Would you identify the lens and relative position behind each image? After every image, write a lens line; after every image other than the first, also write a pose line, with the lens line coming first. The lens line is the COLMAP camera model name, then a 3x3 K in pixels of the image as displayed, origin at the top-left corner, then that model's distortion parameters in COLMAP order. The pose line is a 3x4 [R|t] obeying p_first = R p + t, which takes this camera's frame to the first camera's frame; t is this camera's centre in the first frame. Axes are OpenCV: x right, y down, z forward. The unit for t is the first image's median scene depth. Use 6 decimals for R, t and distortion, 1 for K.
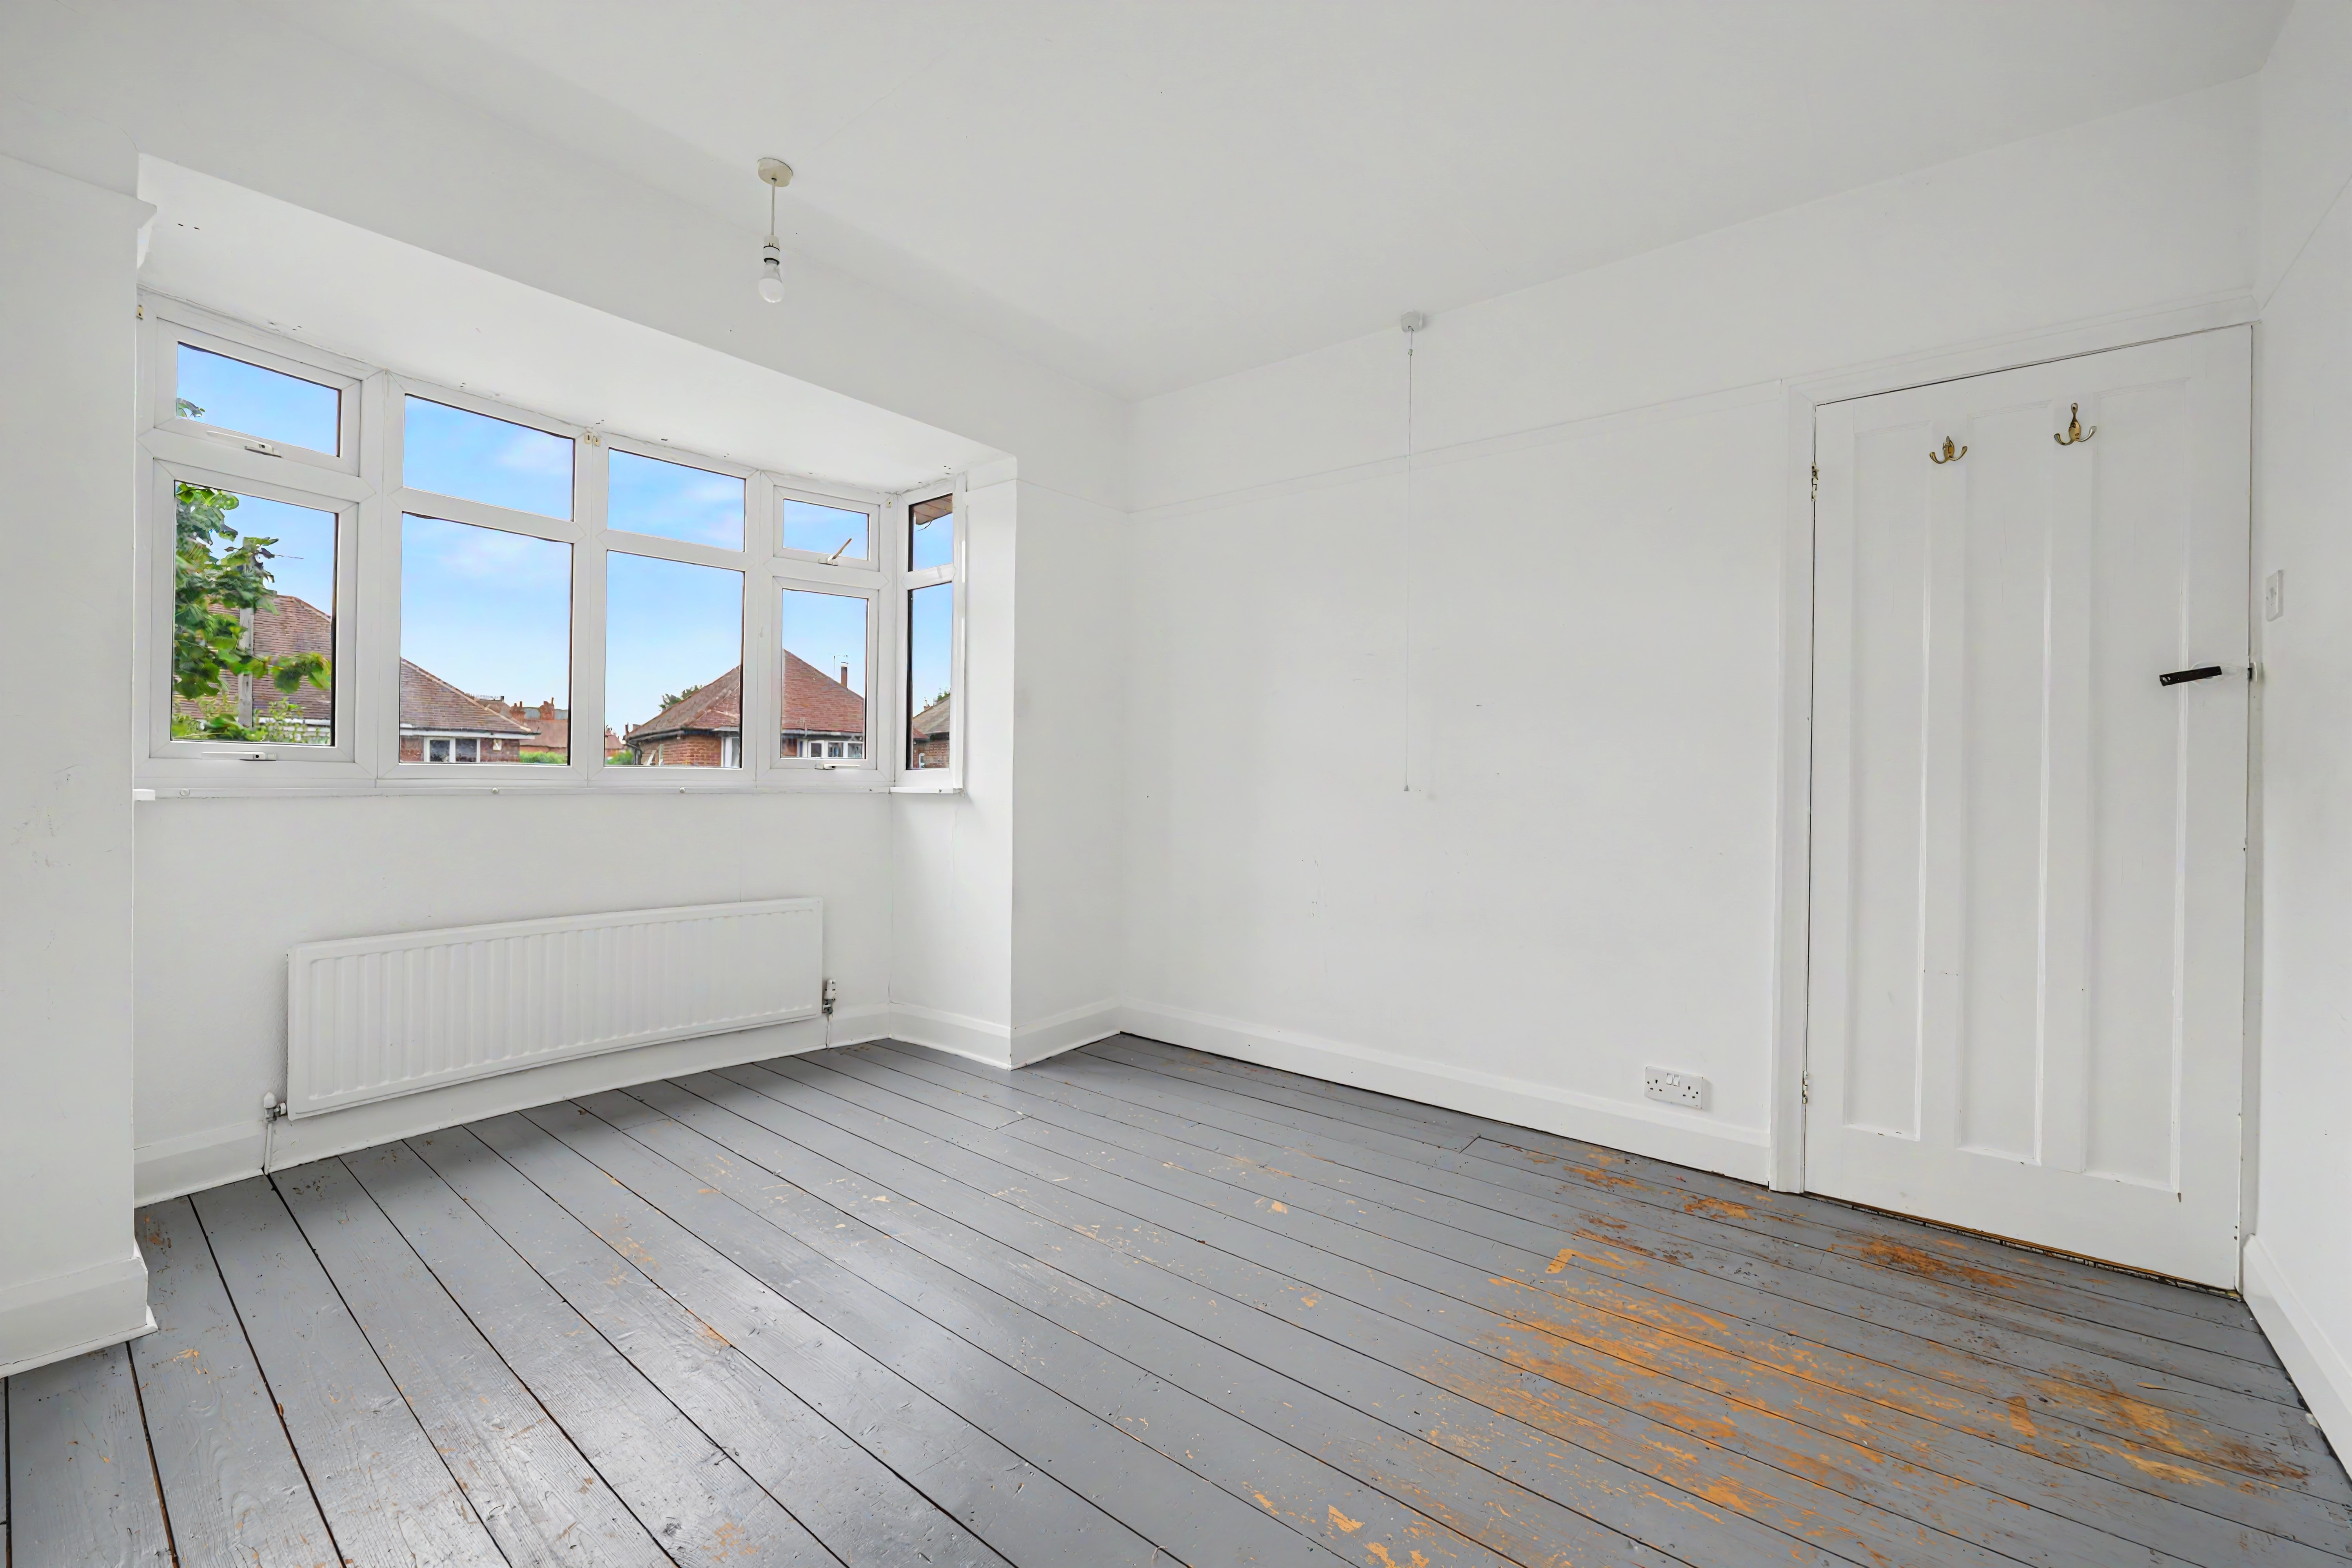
lens RADIAL K [[956.5, 0, 1182.5], [0, 956.5, 780.6], [0, 0, 1]] dist [-0.014131, 0.000334]
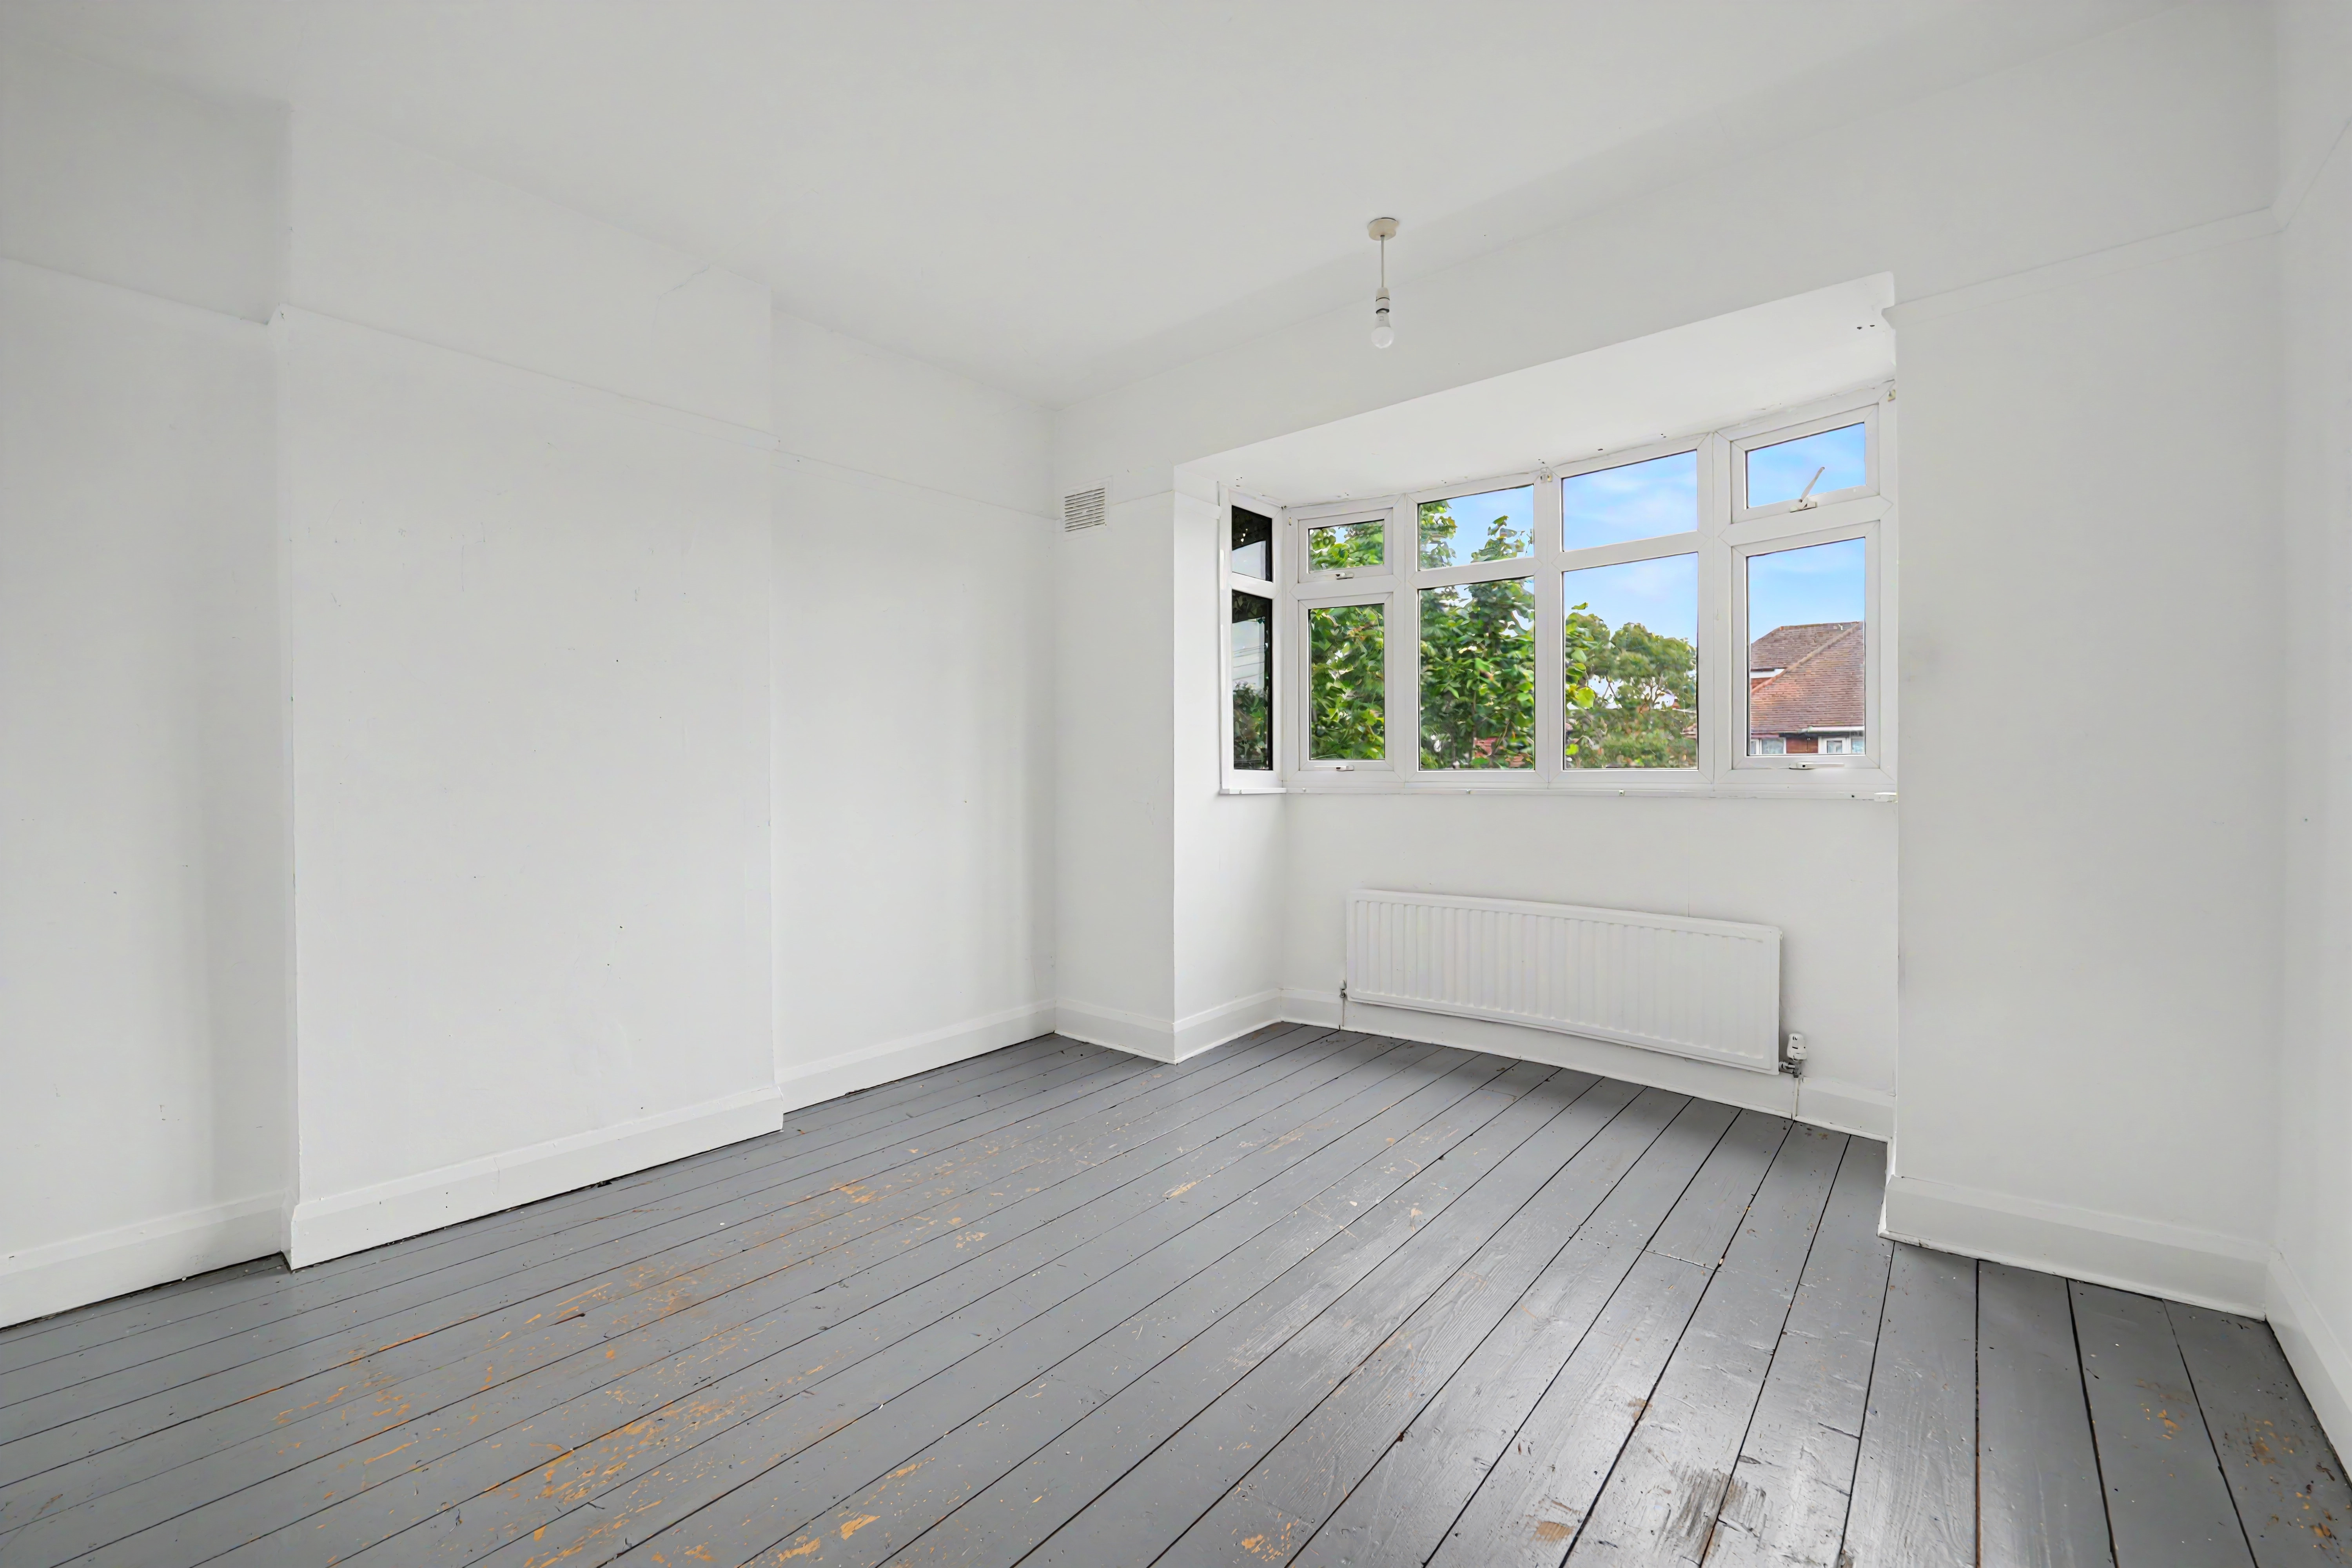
lens RADIAL K [[956.5, 0, 1182.5], [0, 956.5, 780.6], [0, 0, 1]] dist [-0.014131, 0.000334]
pose [[-0.023369, -0.004251, -0.999718, 0.547921], [0.000469, 0.999991, -0.004263, 0.001518], [0.999727, -0.000569, -0.023367, 0.646584]]
